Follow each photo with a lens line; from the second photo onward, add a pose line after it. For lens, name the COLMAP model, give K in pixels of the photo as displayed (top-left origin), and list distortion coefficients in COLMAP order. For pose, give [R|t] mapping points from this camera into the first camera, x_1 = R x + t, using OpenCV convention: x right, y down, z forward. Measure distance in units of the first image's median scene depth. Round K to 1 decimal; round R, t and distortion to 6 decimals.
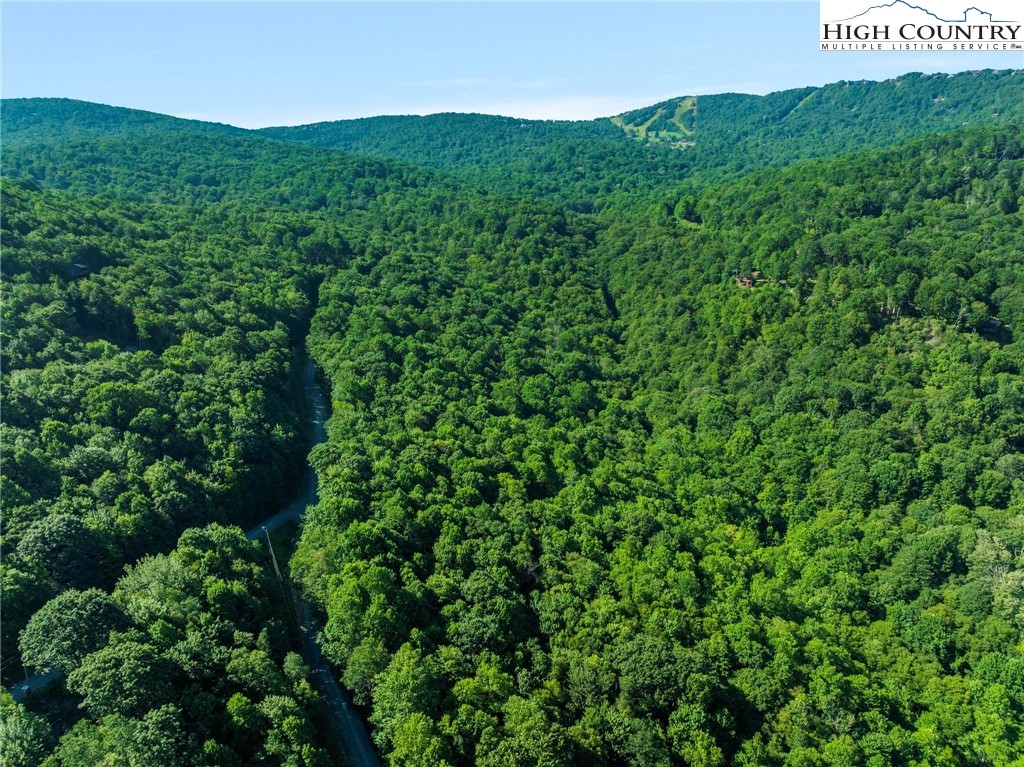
lens RADIAL K [[718.7, 0, 517.0], [0, 718.7, 384.3], [0, 0, 1]] dist [-0.043413, 0.009405]
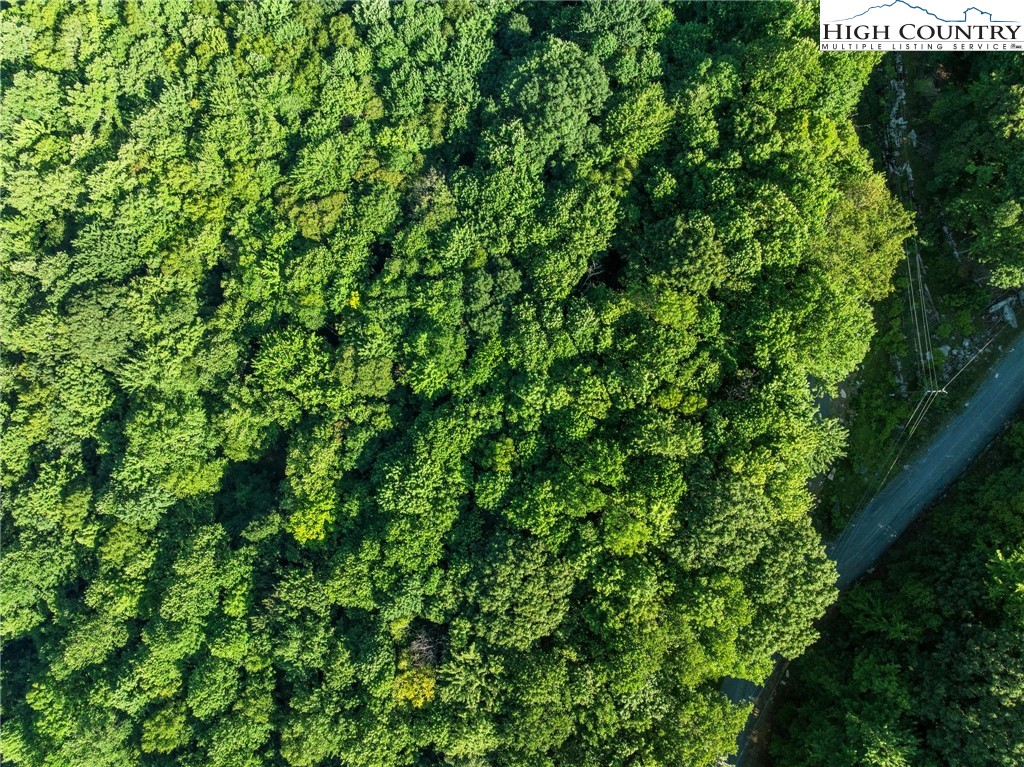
lens RADIAL K [[718.7, 0, 515.2], [0, 718.7, 383.2], [0, 0, 1]] dist [-0.043413, 0.009405]
pose [[-0.887844, -0.460142, 0.001388, -0.058302], [0.133445, -0.254593, 0.957797, -0.151086], [-0.440369, 0.850560, 0.287443, 0.539208]]
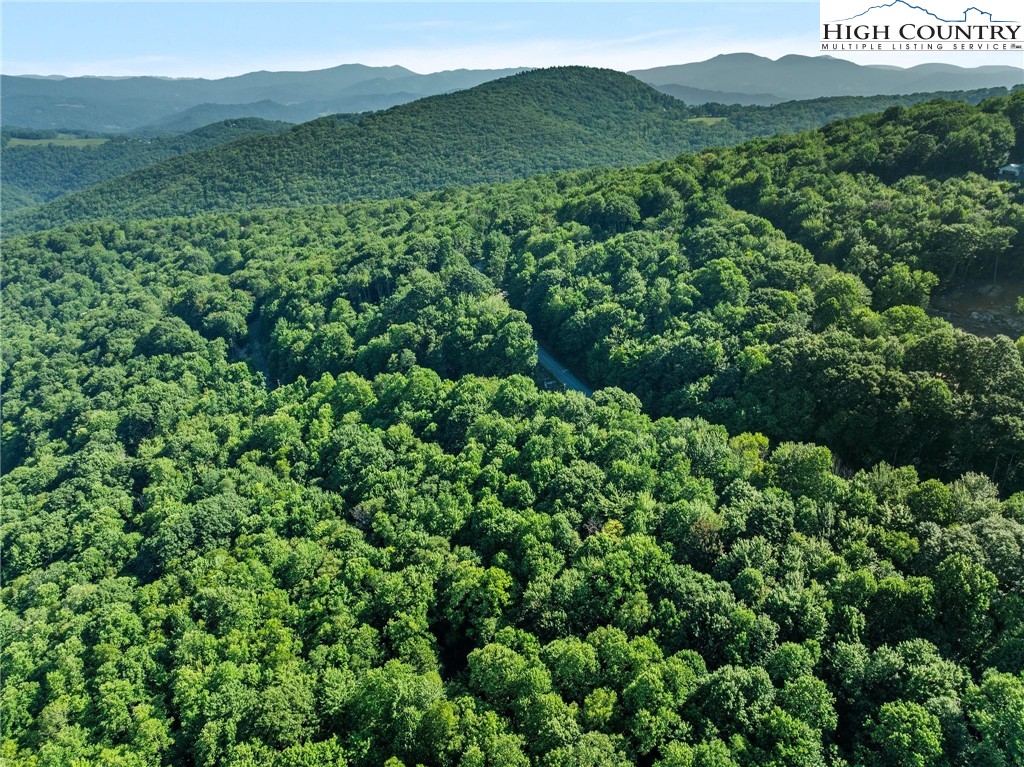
lens RADIAL K [[718.7, 0, 517.5], [0, 718.7, 378.8], [0, 0, 1]] dist [-0.043413, 0.009405]
pose [[-0.794981, 0.249298, -0.553042, 0.182327], [-0.162176, 0.791136, 0.589748, -0.254698], [0.584555, 0.558529, -0.588508, 0.887294]]
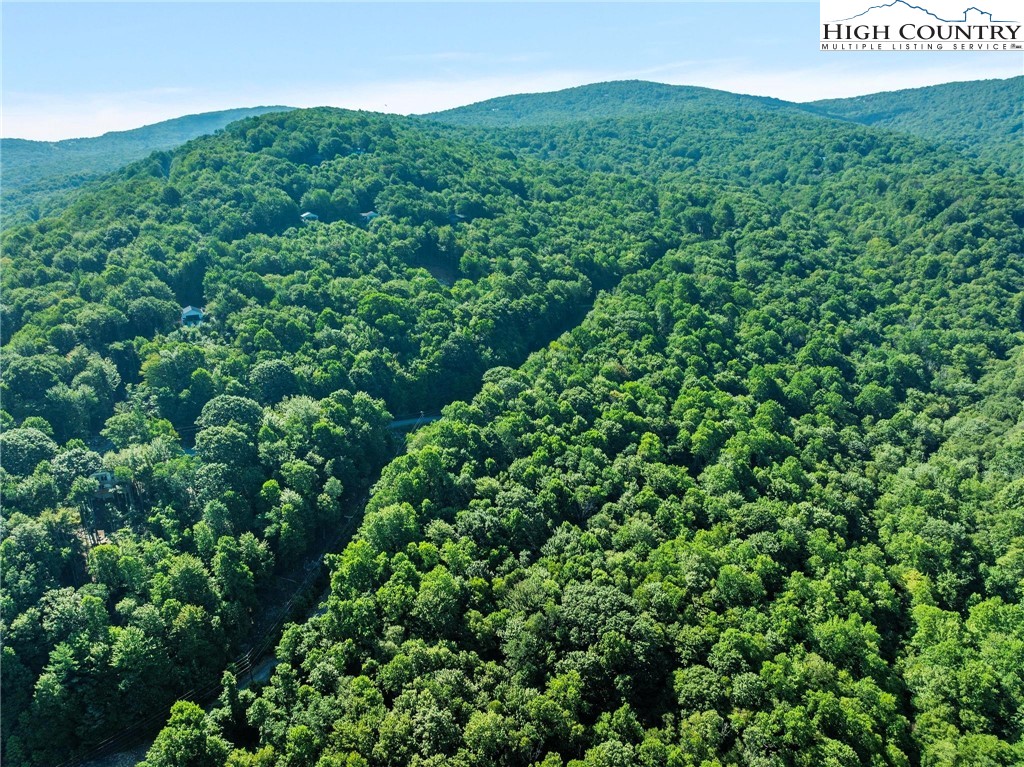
lens RADIAL K [[718.7, 0, 515.9], [0, 718.7, 383.9], [0, 0, 1]] dist [-0.043413, 0.009405]
pose [[0.735700, 0.205478, -0.645387, 0.350471], [-0.183654, 0.977693, 0.101922, -0.012210], [0.651932, 0.043544, 0.757026, 0.047982]]
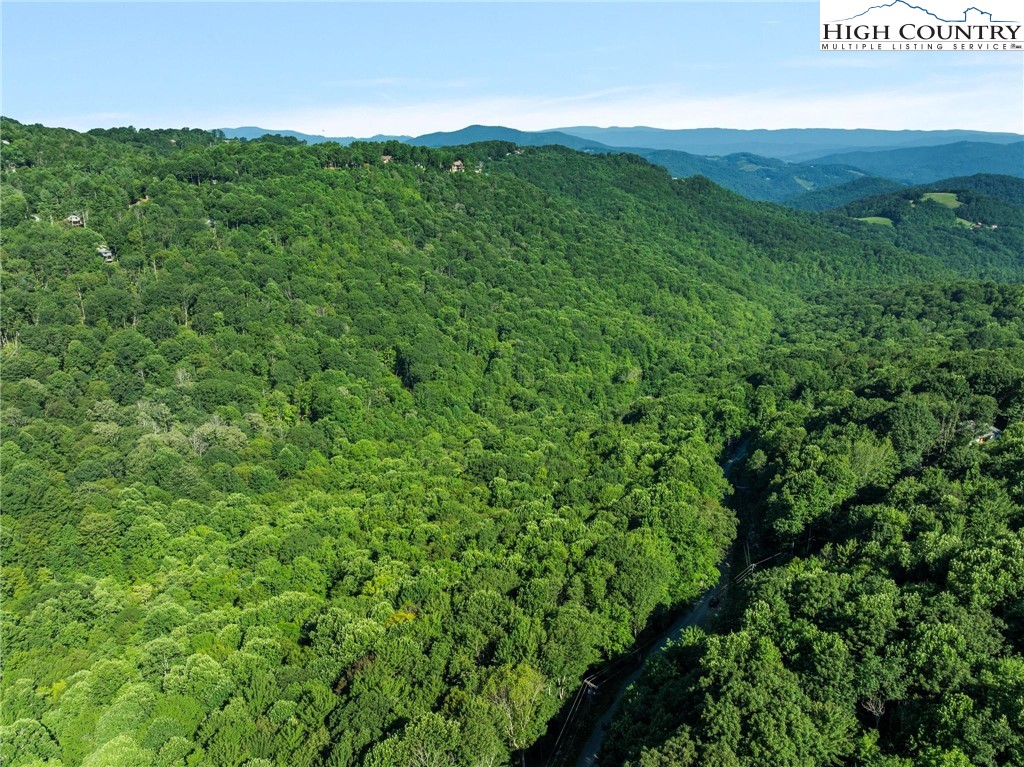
lens RADIAL K [[718.7, 0, 516.7], [0, 718.7, 381.2], [0, 0, 1]] dist [-0.043413, 0.009405]
pose [[-0.731370, -0.225100, 0.643760, -0.344984], [0.193593, 0.836600, 0.512468, -0.237184], [-0.653926, 0.499431, -0.568286, 0.835175]]
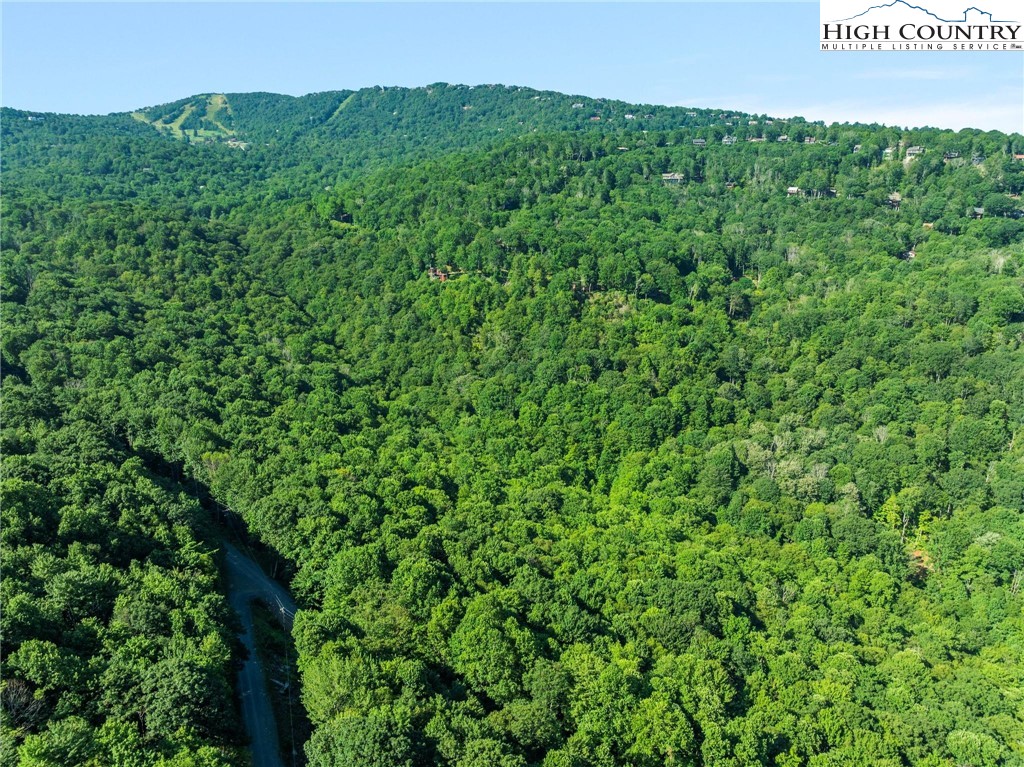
lens RADIAL K [[718.7, 0, 516.6], [0, 718.7, 384.4], [0, 0, 1]] dist [-0.043413, 0.009405]
pose [[0.801166, -0.165225, 0.575181, -0.310221], [0.164964, 0.984867, 0.053133, -0.028158], [-0.575256, 0.052316, 0.816299, 0.092252]]
